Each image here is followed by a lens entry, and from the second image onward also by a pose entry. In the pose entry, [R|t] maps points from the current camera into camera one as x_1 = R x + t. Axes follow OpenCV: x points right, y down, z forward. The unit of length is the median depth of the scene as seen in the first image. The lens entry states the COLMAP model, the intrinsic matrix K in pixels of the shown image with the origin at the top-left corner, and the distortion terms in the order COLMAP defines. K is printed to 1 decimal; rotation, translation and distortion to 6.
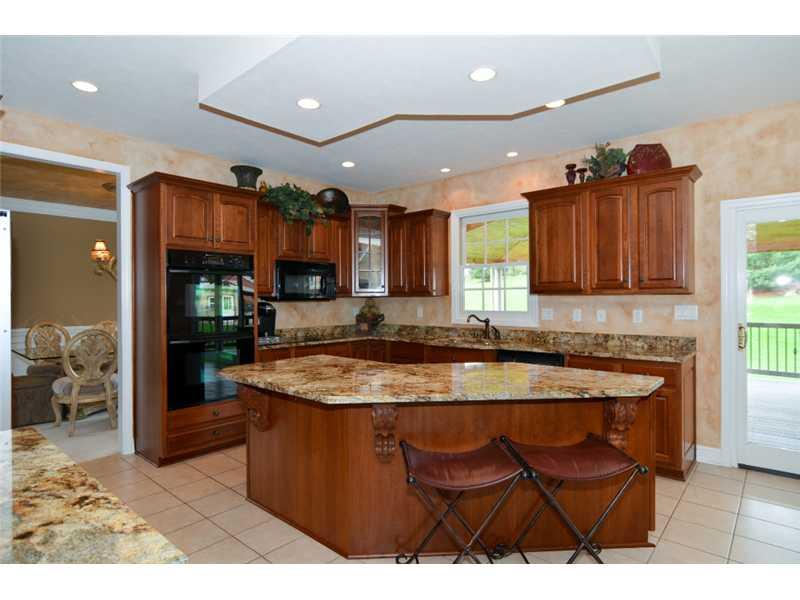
lens RADIAL K [[441.6, 0, 400.0], [0, 441.6, 300.0], [0, 0, 1]] dist [0.001339, 0.000002]
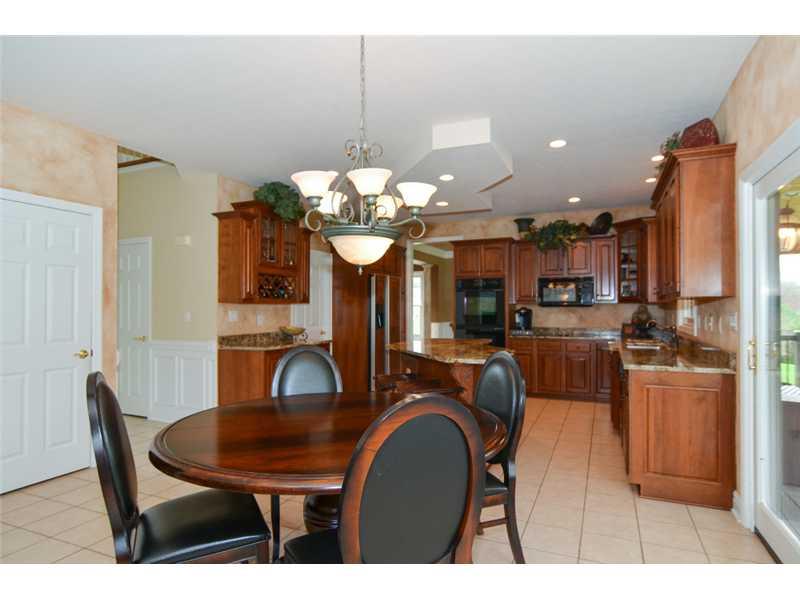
lens RADIAL K [[441.6, 0, 400.0], [0, 441.6, 300.0], [0, 0, 1]] dist [0.001339, 0.000002]
pose [[0.275874, -0.000411, -0.961194, 0.982568], [-0.004117, 0.999990, -0.001609, -0.014902], [0.961185, 0.004401, 0.275870, 0.175864]]
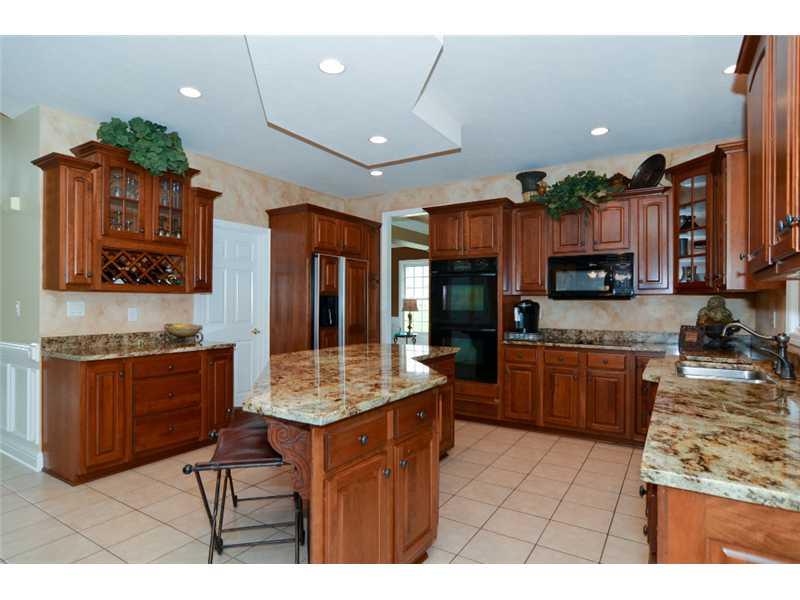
lens RADIAL K [[411.9, 0, 399.6], [0, 411.9, 296.7], [0, 0, 1]] dist [-0.005460, -0.000517]
pose [[0.122819, 0.007842, -0.992398, 0.591942], [-0.007840, 0.999945, 0.006931, -0.006024], [0.992398, 0.006930, 0.122873, 0.566417]]
